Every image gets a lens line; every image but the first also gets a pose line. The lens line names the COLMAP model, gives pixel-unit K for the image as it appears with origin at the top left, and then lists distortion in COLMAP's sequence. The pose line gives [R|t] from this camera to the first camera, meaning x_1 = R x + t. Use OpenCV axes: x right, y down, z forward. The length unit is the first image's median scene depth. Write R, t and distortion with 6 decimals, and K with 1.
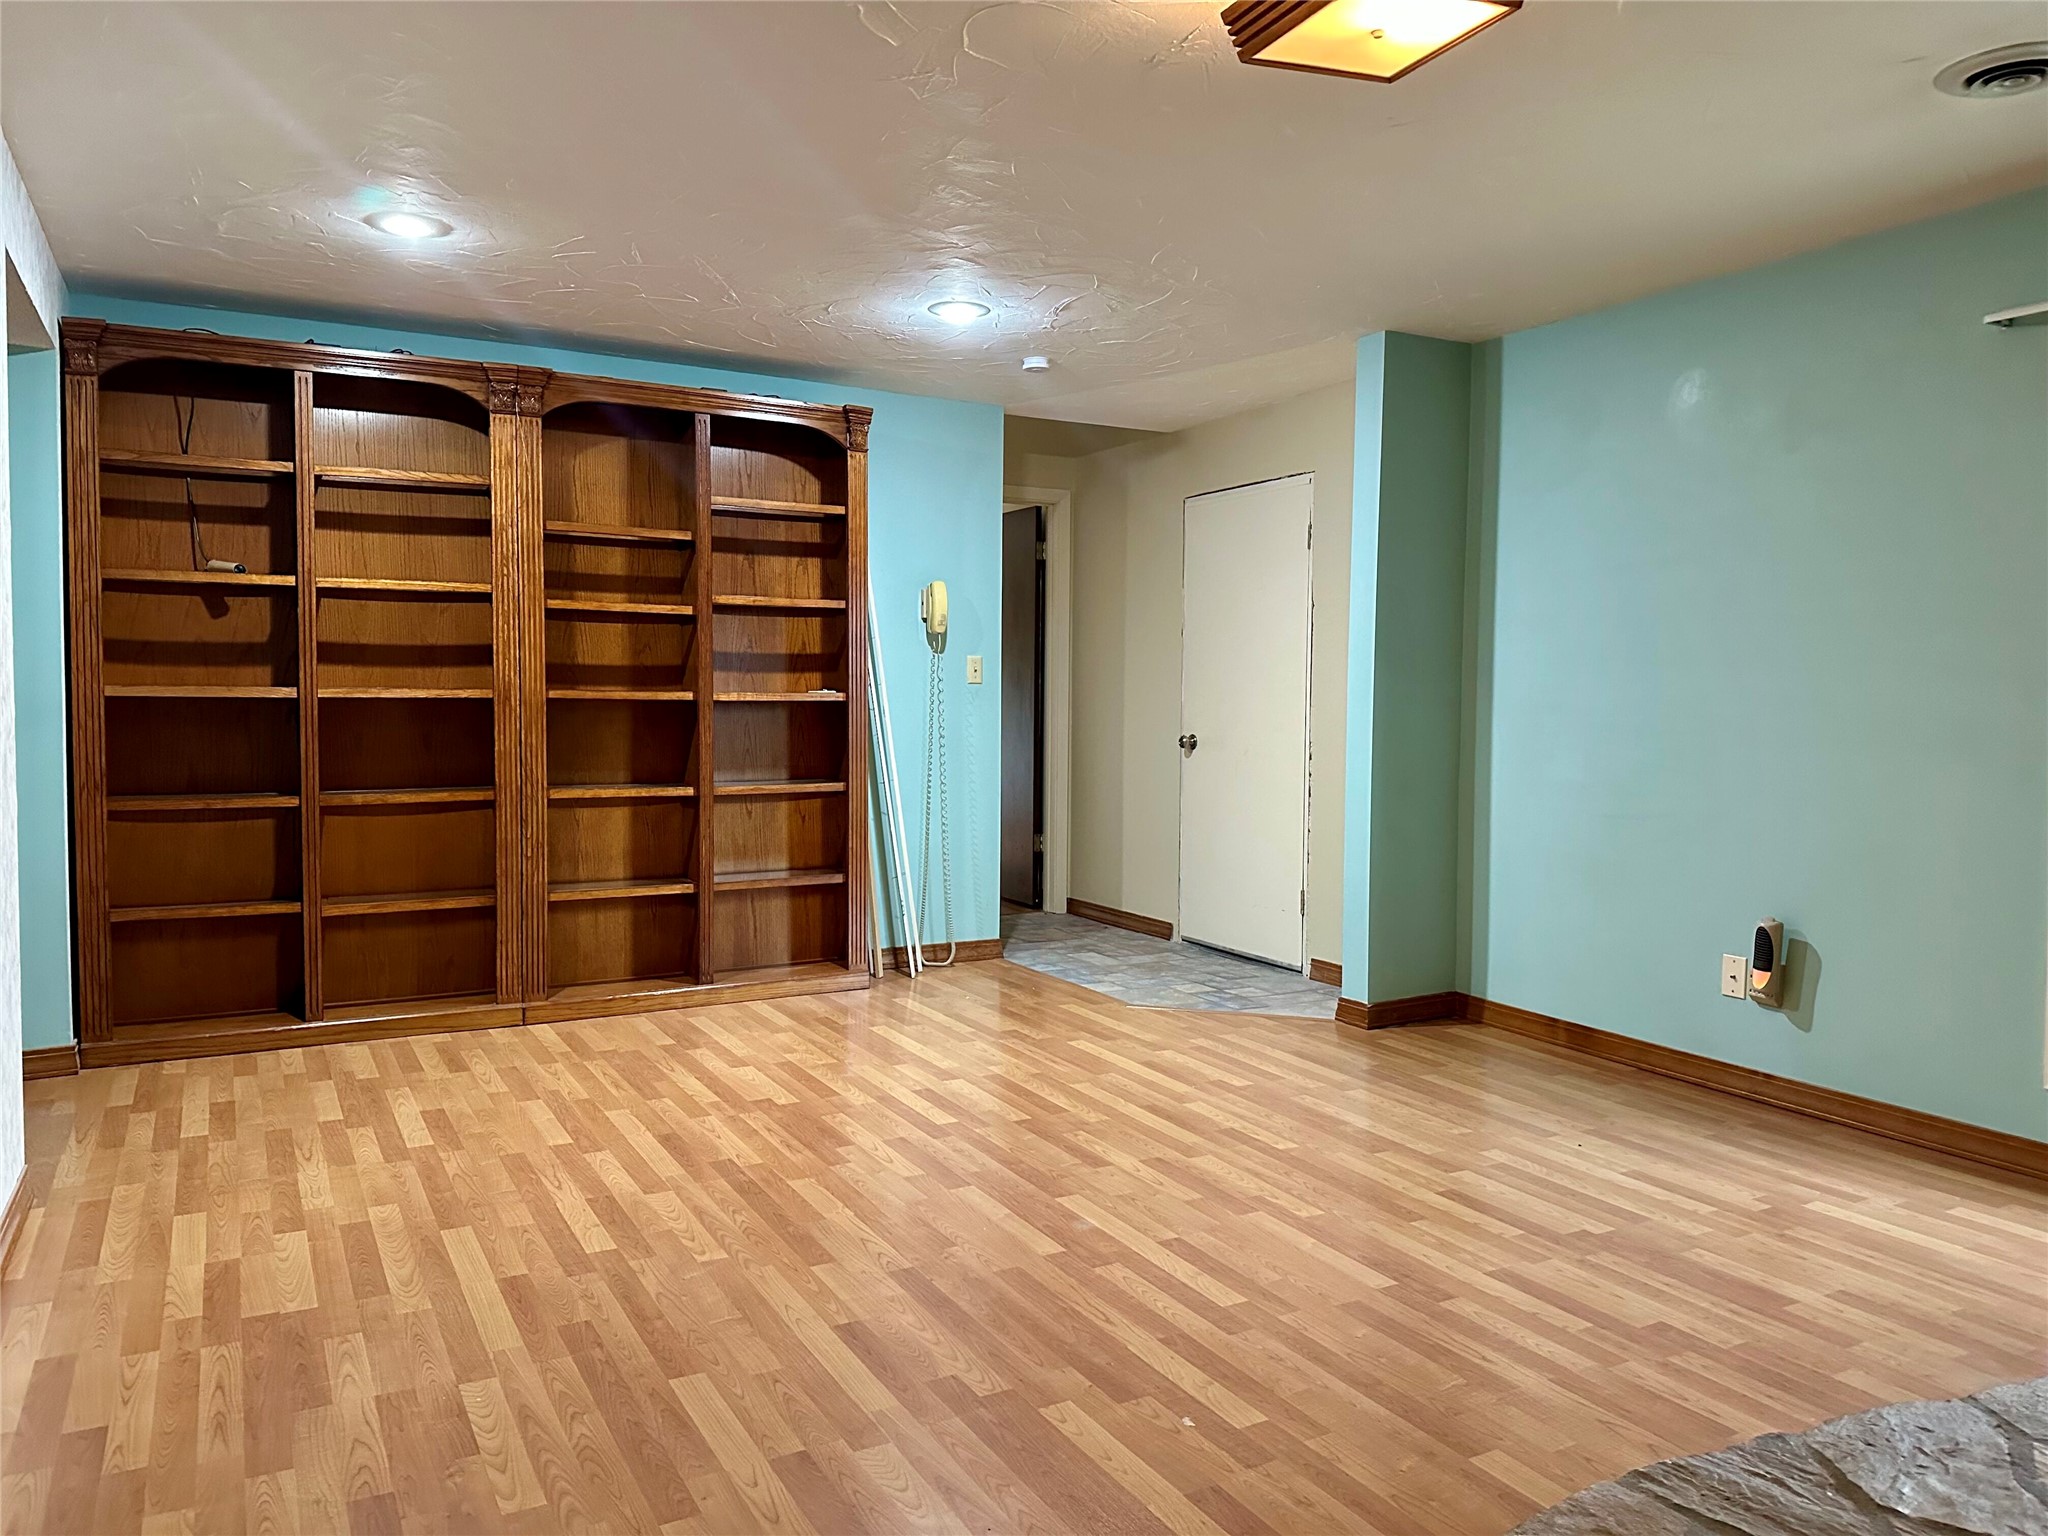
lens RADIAL K [[1427.8, 0, 1024.0], [0, 1427.8, 768.0], [0, 0, 1]] dist [0.160906, -0.255236]
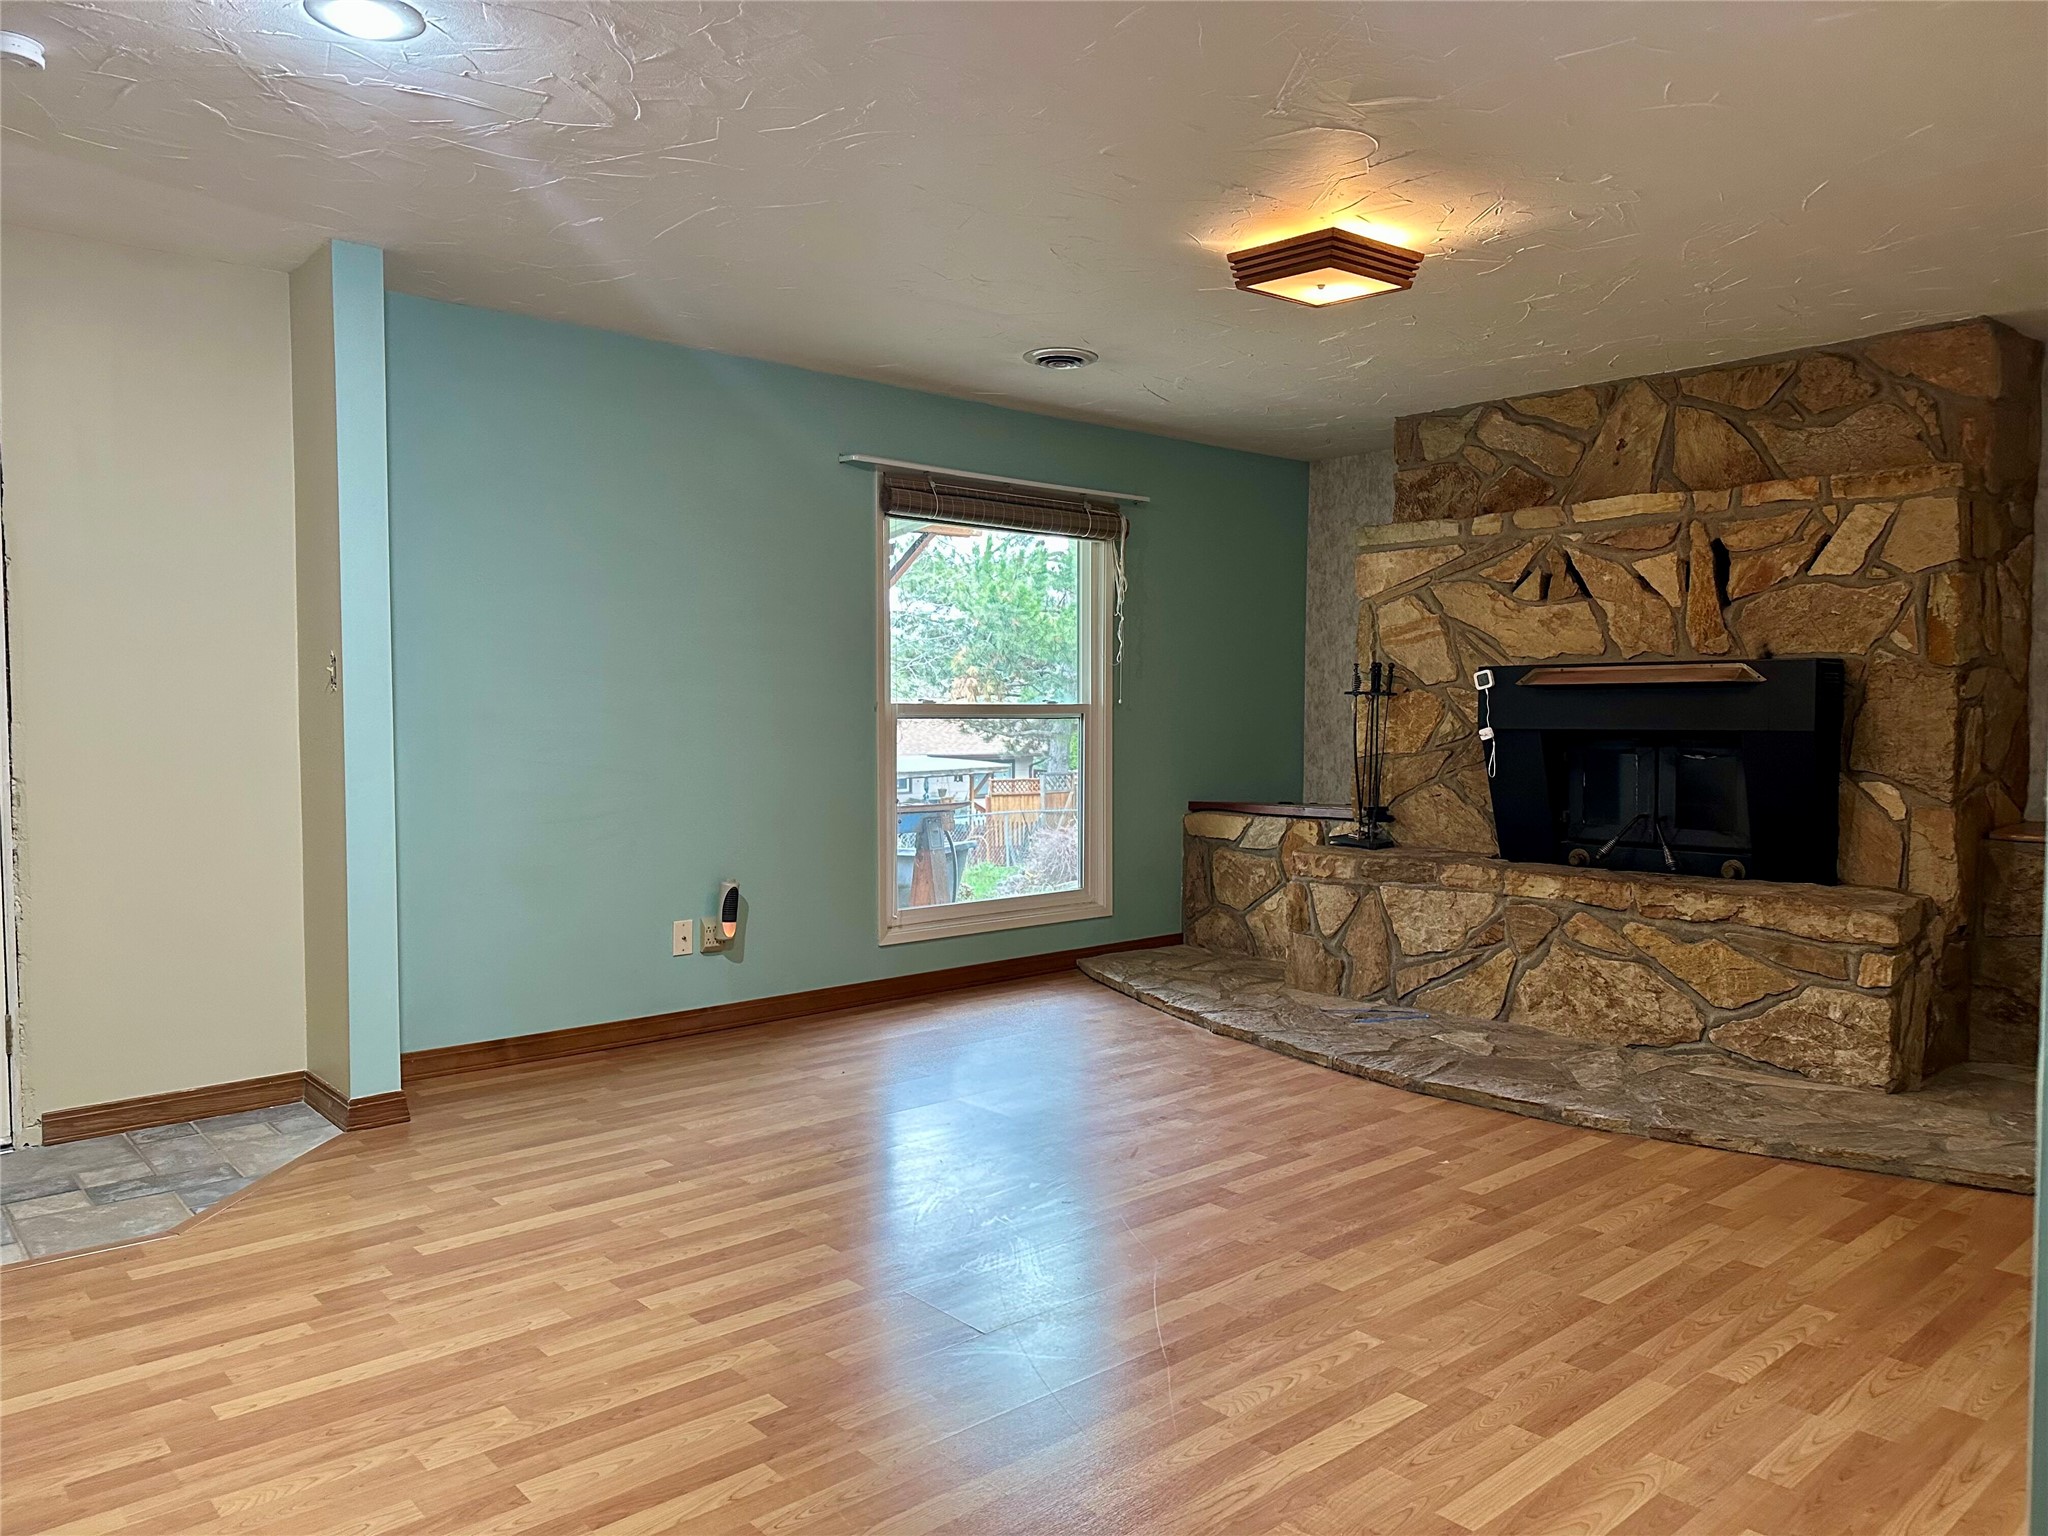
lens RADIAL K [[1427.8, 0, 1024.0], [0, 1427.8, 768.0], [0, 0, 1]] dist [0.160906, -0.255236]
pose [[-0.218412, -0.051165, 0.974514, -1.028758], [0.049244, 0.996774, 0.063370, -0.082073], [-0.974613, 0.061830, -0.215188, 1.379494]]
